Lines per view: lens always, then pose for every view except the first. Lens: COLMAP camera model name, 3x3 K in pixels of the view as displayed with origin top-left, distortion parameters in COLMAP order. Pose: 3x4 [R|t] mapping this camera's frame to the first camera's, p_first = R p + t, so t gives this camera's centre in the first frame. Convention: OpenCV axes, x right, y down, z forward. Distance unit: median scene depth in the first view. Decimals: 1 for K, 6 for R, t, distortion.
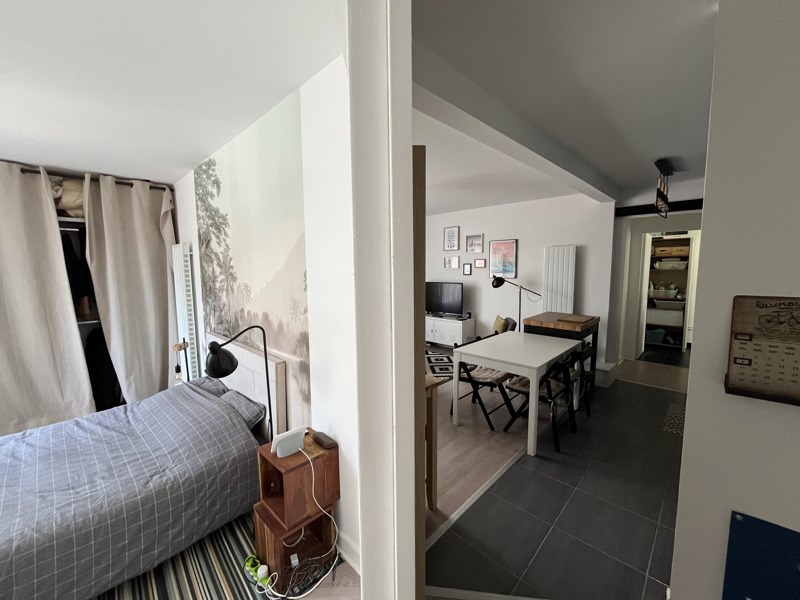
lens RADIAL K [[323.6, 0, 399.0], [0, 323.6, 302.9], [0, 0, 1]] dist [-0.007986, 0.001557]
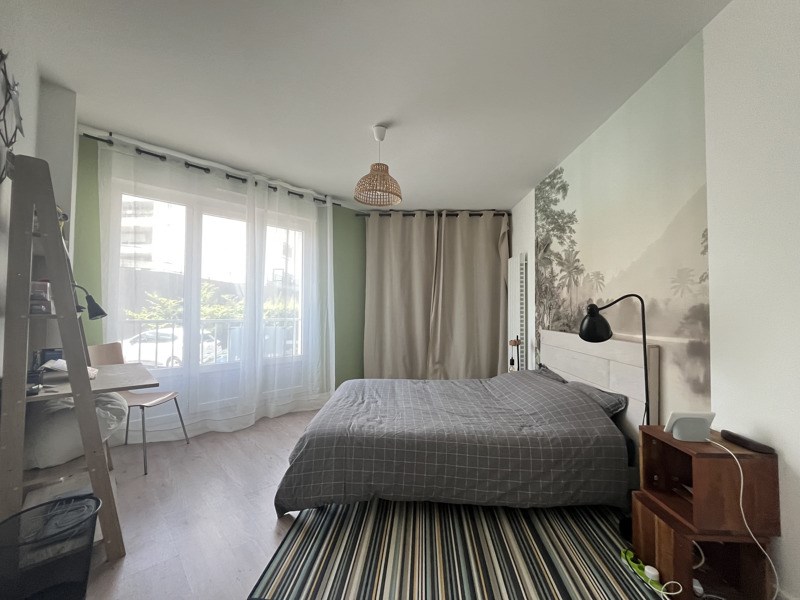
lens RADIAL K [[323.6, 0, 397.7], [0, 323.6, 300.3], [0, 0, 1]] dist [-0.007986, 0.001557]
pose [[0.675924, -0.007864, -0.736929, -0.192603], [-0.093867, 0.990880, -0.096671, 0.212248], [0.730969, 0.134516, 0.669021, -0.104936]]
